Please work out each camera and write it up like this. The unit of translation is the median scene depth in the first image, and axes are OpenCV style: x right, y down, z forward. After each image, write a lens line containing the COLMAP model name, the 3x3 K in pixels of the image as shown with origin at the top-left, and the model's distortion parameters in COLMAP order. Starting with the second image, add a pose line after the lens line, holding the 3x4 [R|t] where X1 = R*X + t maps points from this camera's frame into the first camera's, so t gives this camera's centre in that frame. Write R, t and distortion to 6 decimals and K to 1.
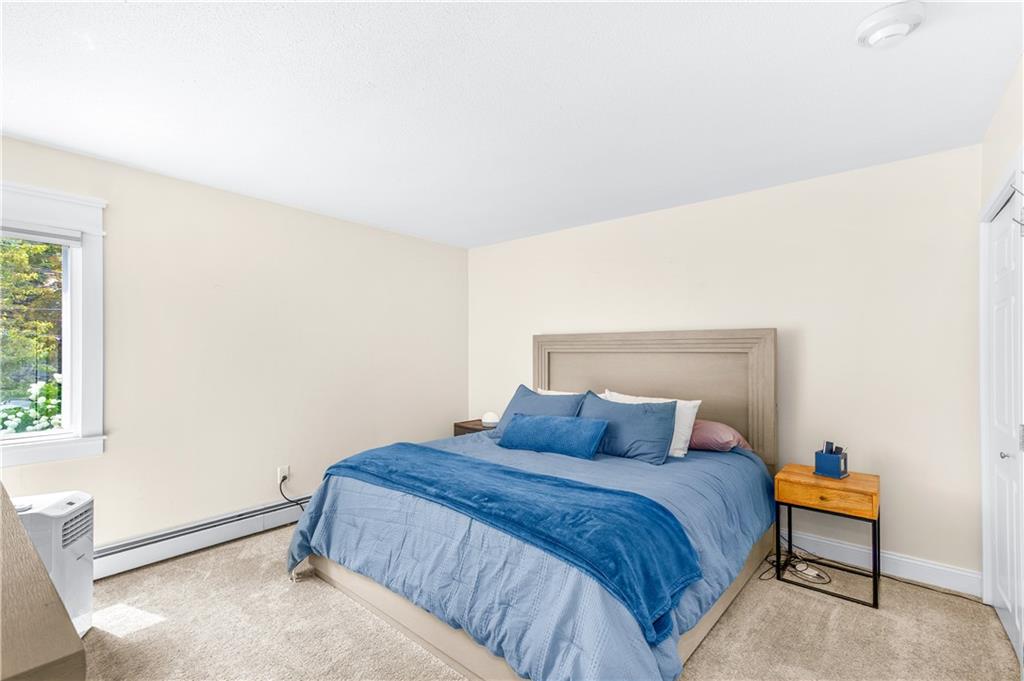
lens RADIAL K [[463.3, 0, 510.3], [0, 463.3, 345.6], [0, 0, 1]] dist [0.028203, 0.000346]
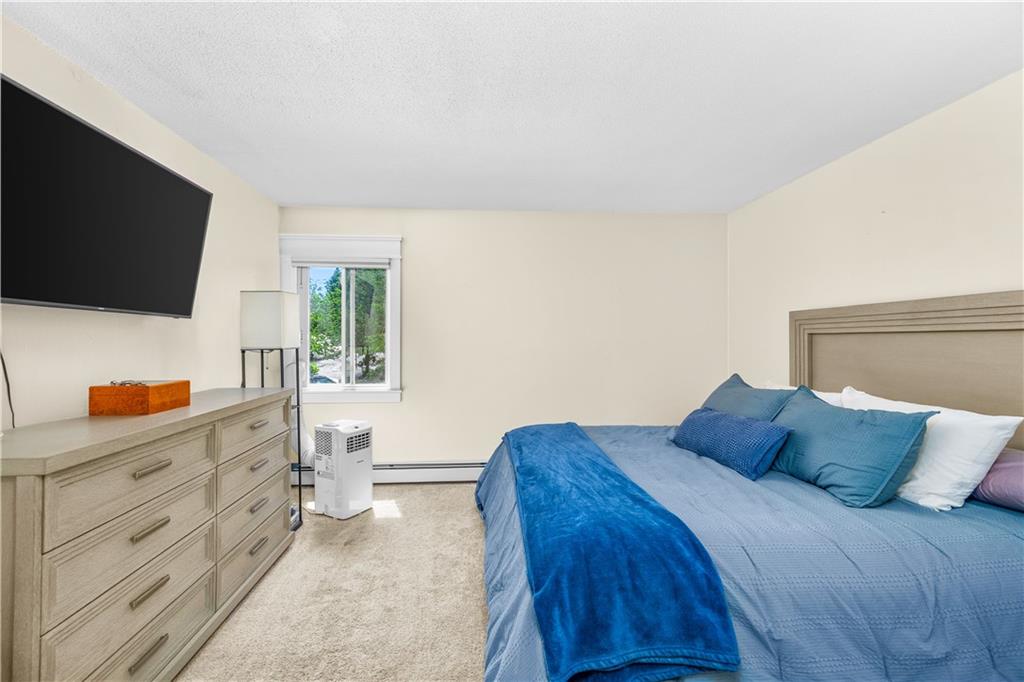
lens RADIAL K [[463.3, 0, 508.2], [0, 463.3, 340.9], [0, 0, 1]] dist [0.028203, 0.000346]
pose [[0.686732, -0.001048, -0.726910, 0.458521], [0.011229, 0.999895, 0.009166, 0.021308], [0.726824, -0.014457, 0.686671, 0.225970]]
